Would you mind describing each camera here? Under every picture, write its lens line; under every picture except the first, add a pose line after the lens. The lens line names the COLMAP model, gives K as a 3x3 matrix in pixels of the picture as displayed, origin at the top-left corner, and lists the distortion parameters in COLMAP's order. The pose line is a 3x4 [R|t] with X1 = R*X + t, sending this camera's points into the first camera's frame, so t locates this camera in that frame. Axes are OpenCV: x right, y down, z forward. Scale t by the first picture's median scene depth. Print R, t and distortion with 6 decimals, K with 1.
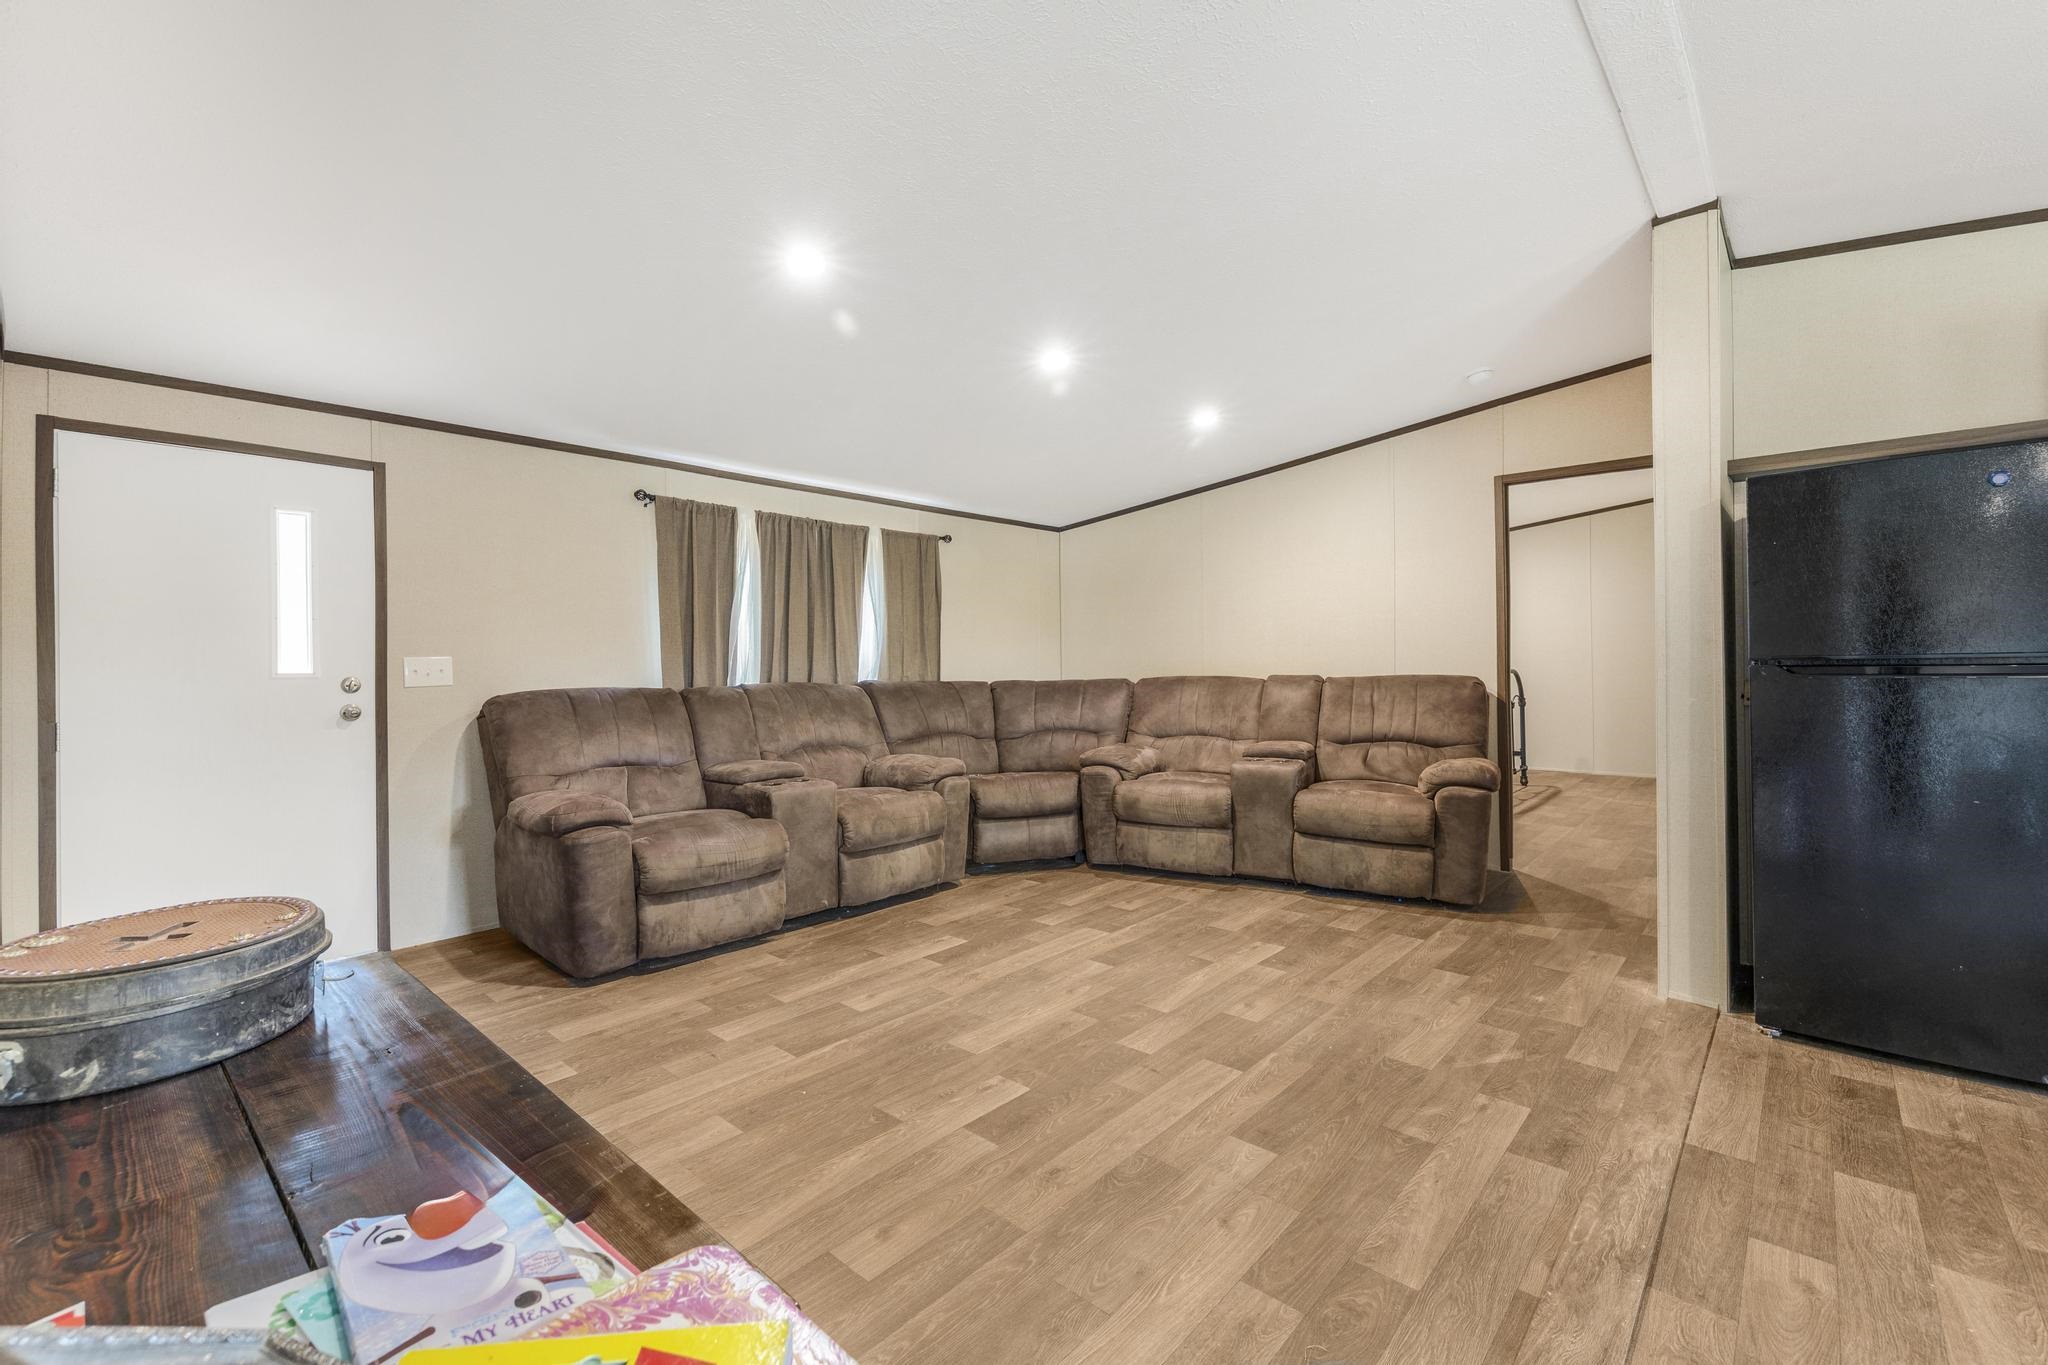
lens RADIAL K [[895.5, 0, 995.8], [0, 895.5, 655.7], [0, 0, 1]] dist [0.005079, 0.000161]
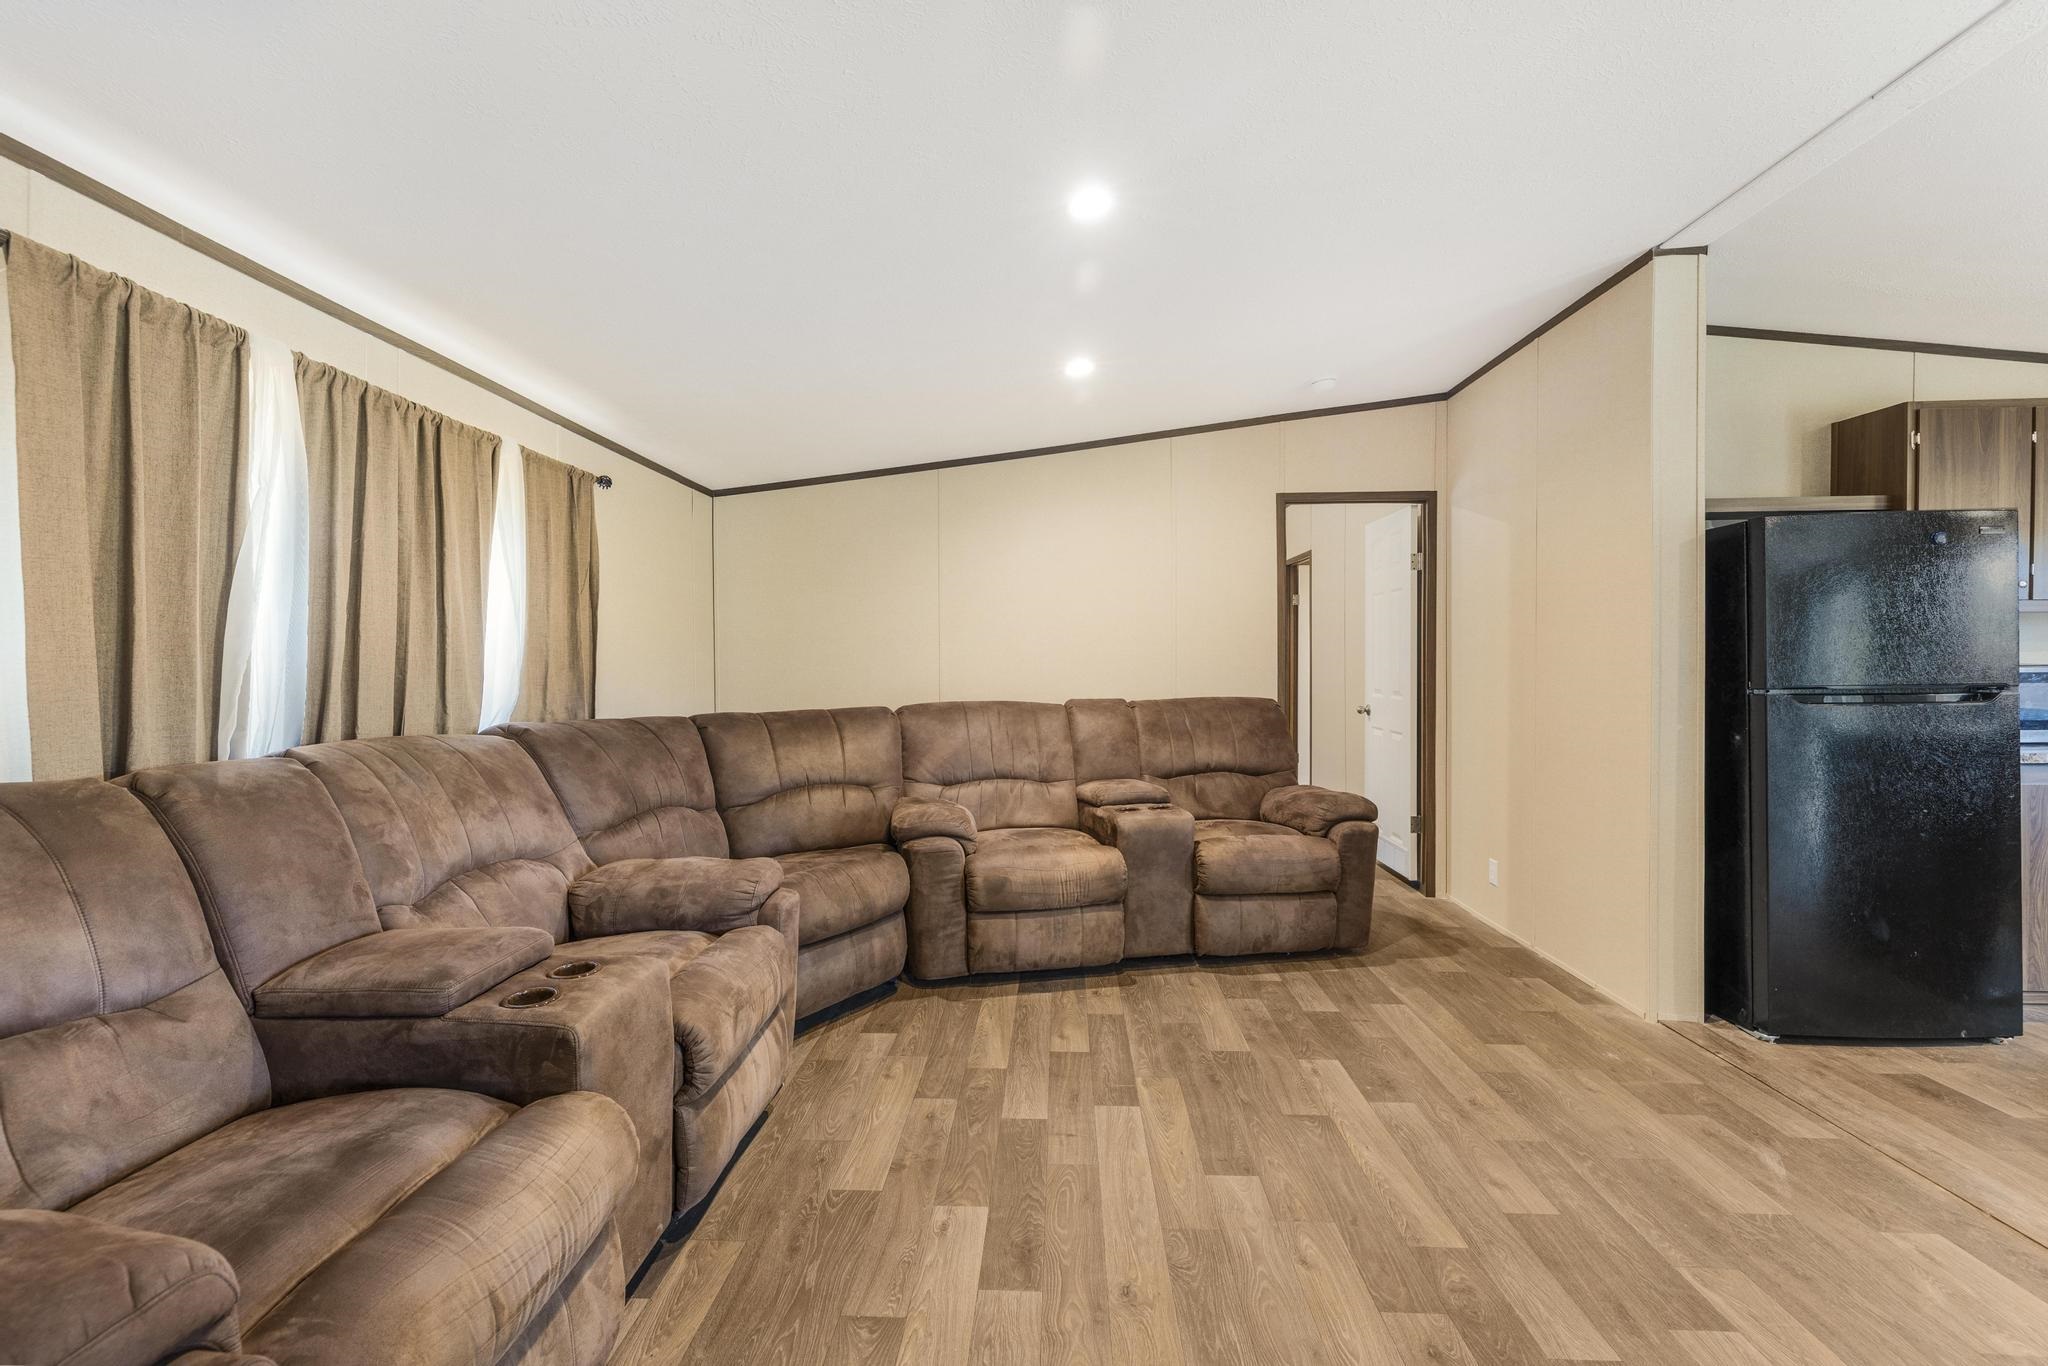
lens RADIAL K [[888.7, 0, 1013.5], [0, 888.7, 665.2], [0, 0, 1]] dist [0.005359, -0.000299]
pose [[0.759263, 0.004884, 0.650766, -0.296261], [-0.005665, 0.999984, -0.000895, -0.009802], [-0.650760, -0.003007, 0.759278, 0.456351]]
